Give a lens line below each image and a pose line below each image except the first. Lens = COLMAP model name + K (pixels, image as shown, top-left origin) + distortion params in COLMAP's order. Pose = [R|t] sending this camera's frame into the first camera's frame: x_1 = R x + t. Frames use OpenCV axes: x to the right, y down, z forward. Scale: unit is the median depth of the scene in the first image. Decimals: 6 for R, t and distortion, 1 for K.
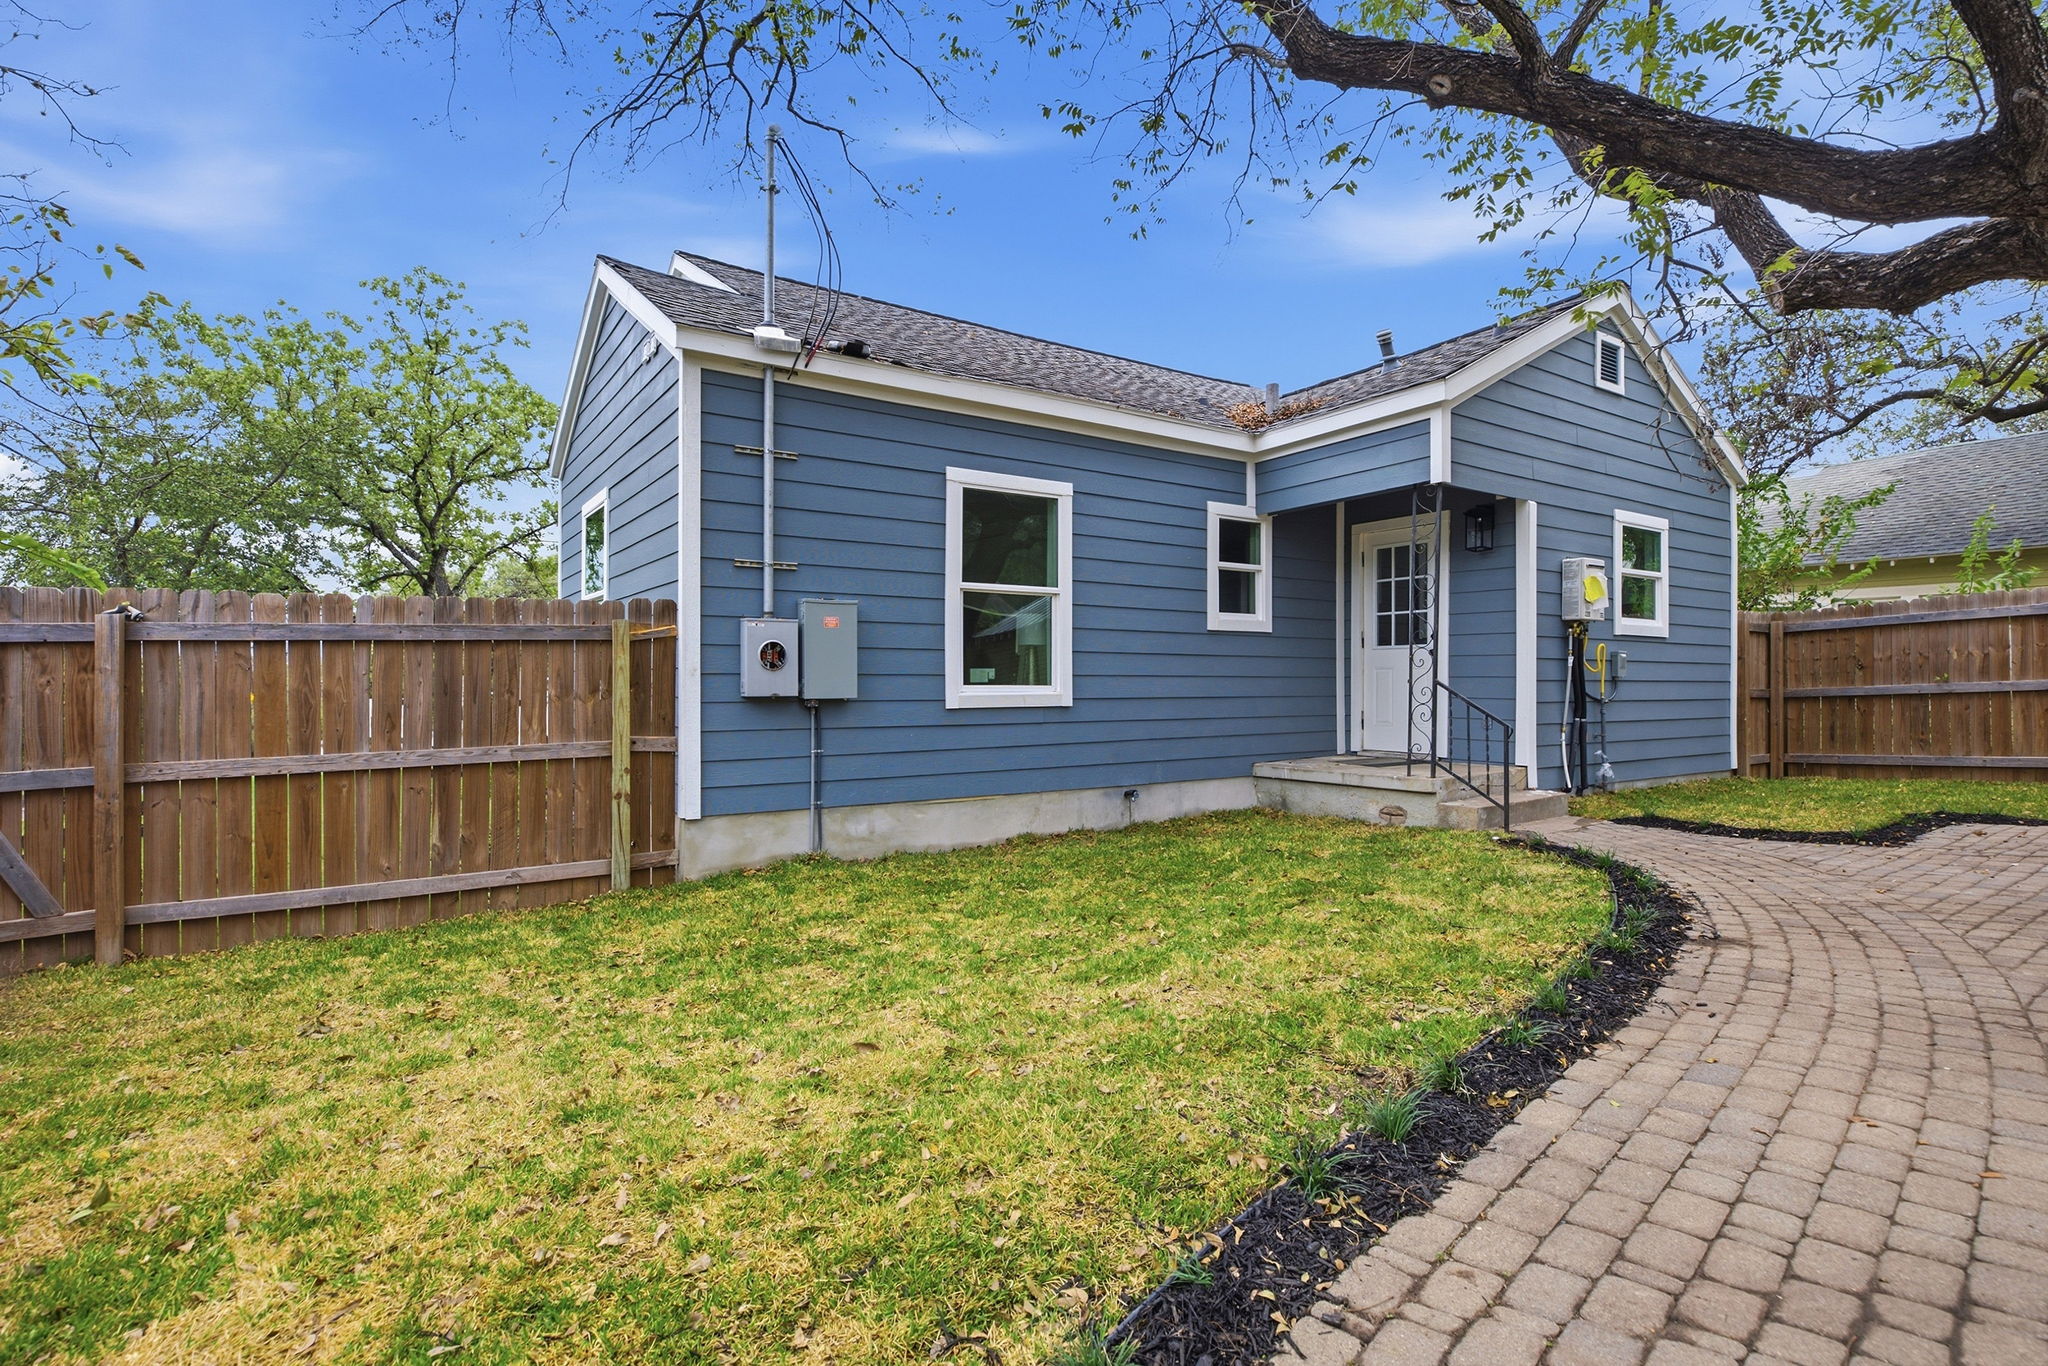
lens RADIAL K [[967.7, 0, 1027.9], [0, 967.7, 682.4], [0, 0, 1]] dist [-0.004689, 0.000615]
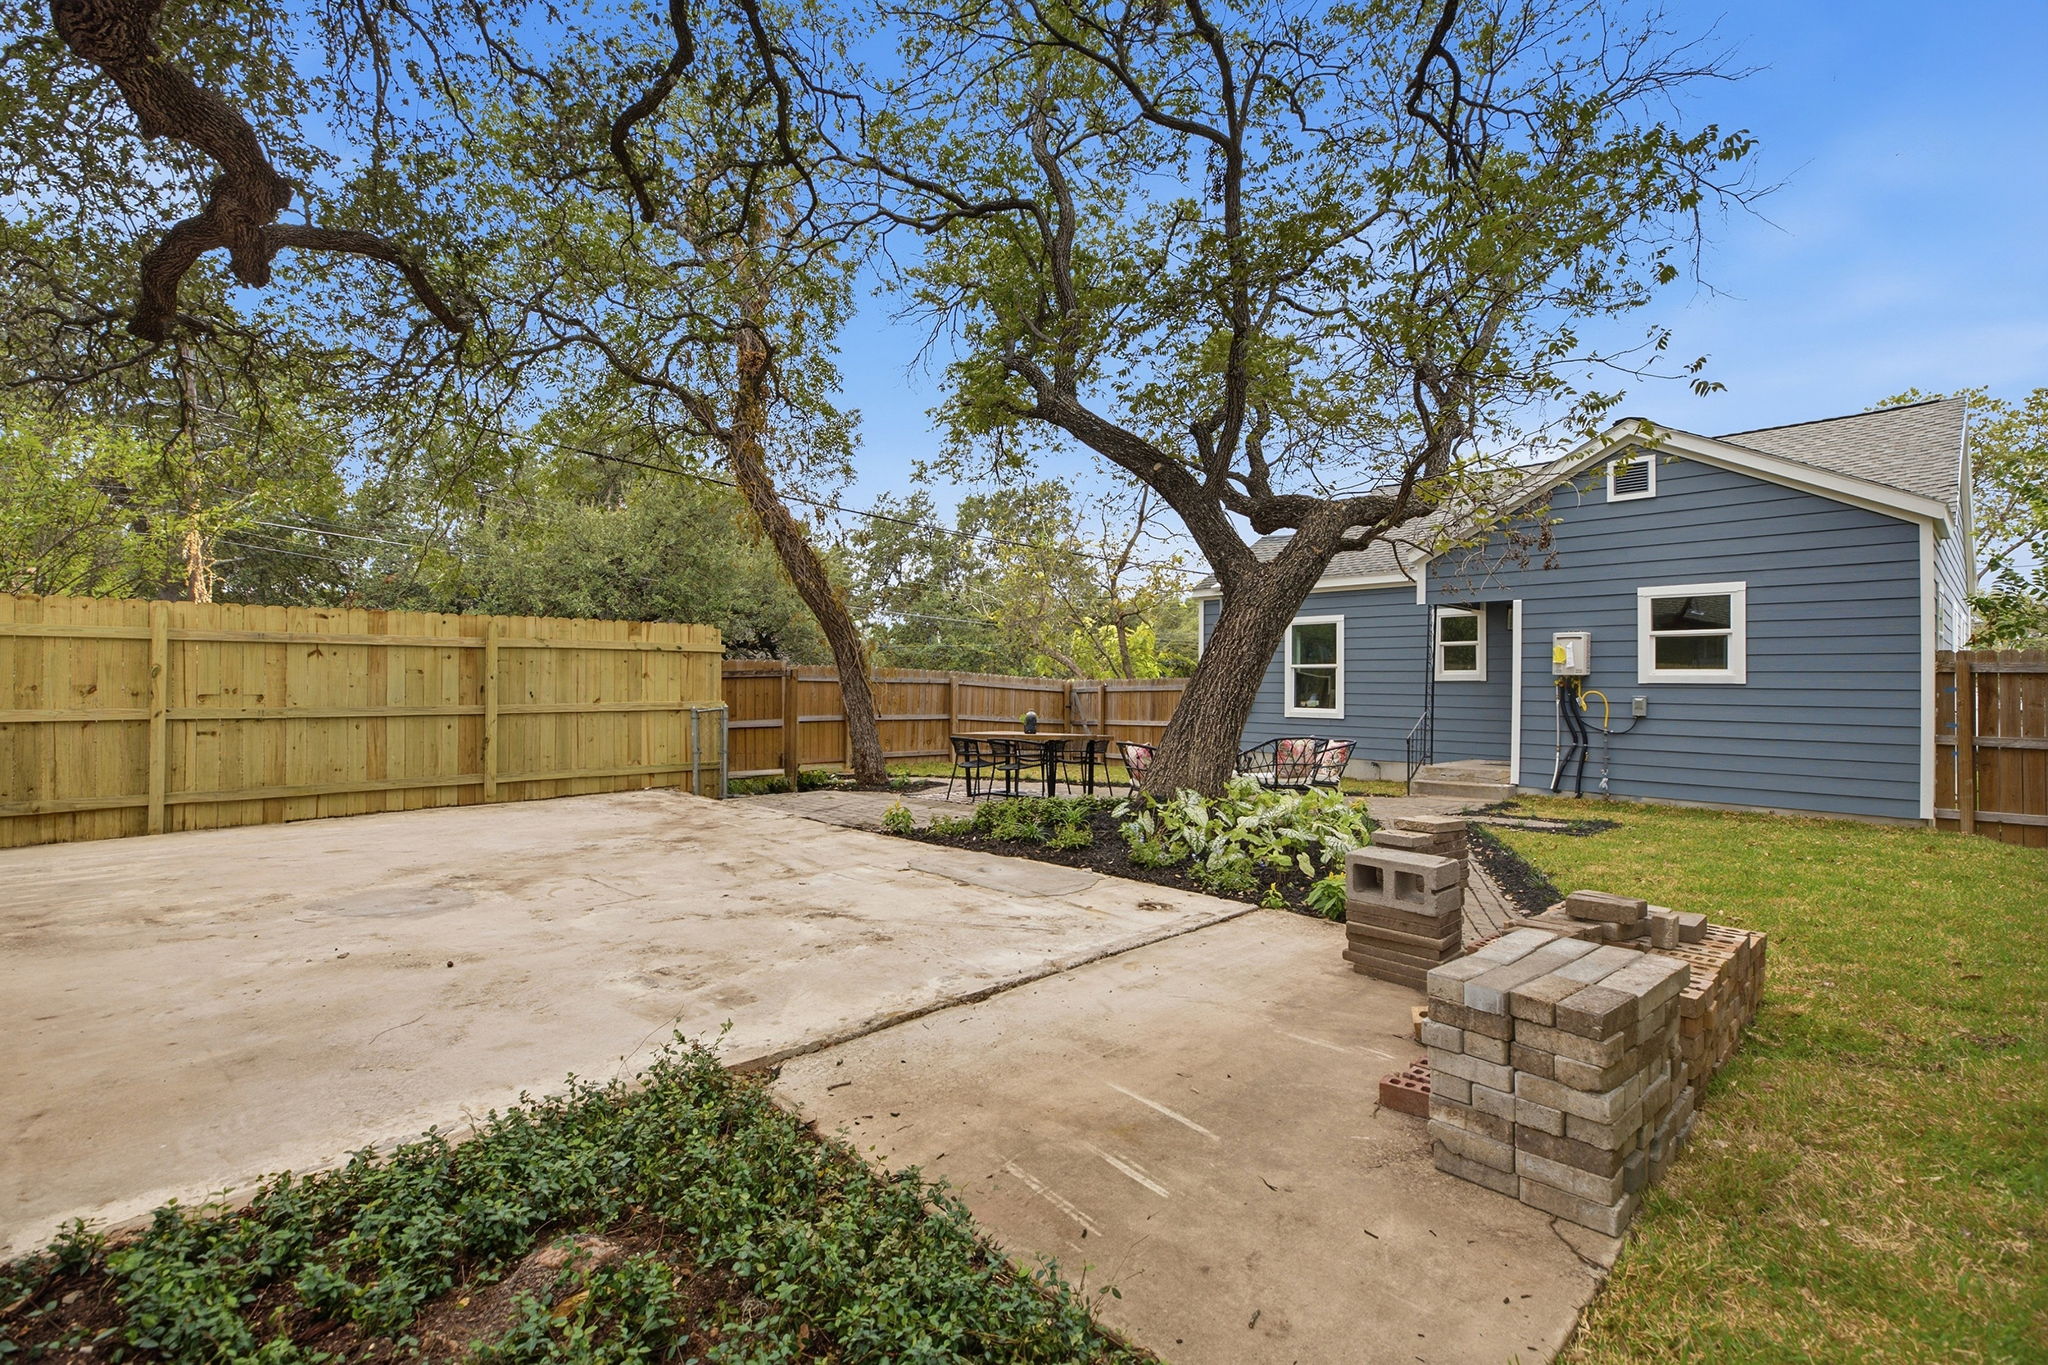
lens RADIAL K [[967.7, 0, 1018.6], [0, 967.7, 681.9], [0, 0, 1]] dist [-0.004689, 0.000615]
pose [[0.165928, -0.000577, -0.986138, 2.025891], [-0.012726, 0.999915, -0.002726, -0.042581], [0.986056, 0.013002, 0.165907, -0.056186]]
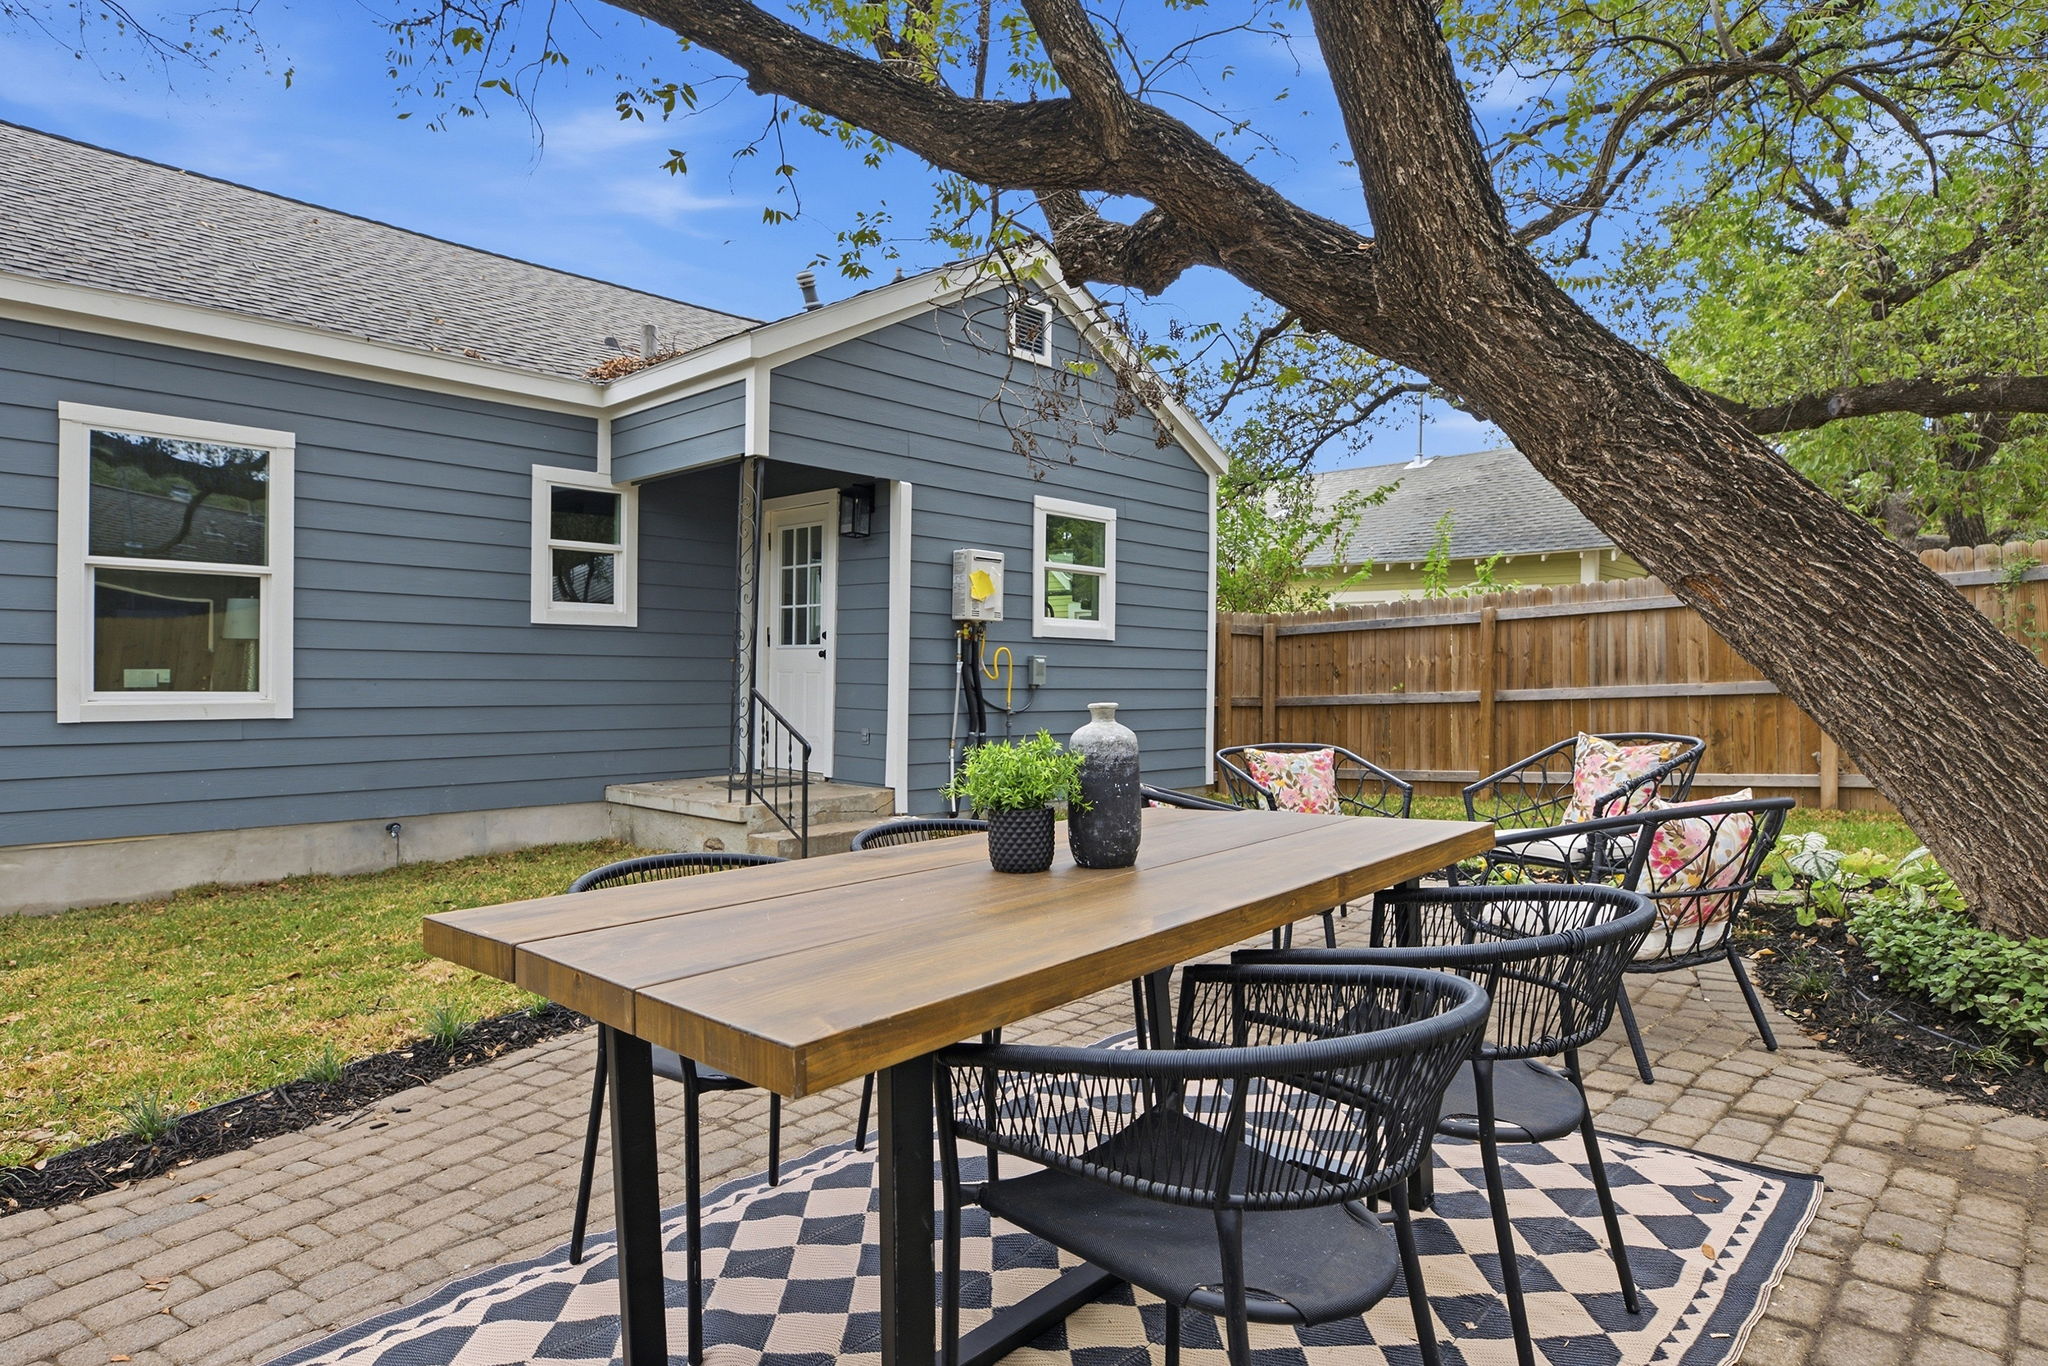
lens RADIAL K [[1139.5, 0, 997.8], [0, 1139.5, 679.9], [0, 0, 1]] dist [0.004192, 0.001587]
pose [[0.979161, 0.009306, 0.202870, 0.418396], [-0.010723, 0.999925, 0.005887, -0.018057], [-0.202800, -0.007939, 0.979188, -0.020398]]
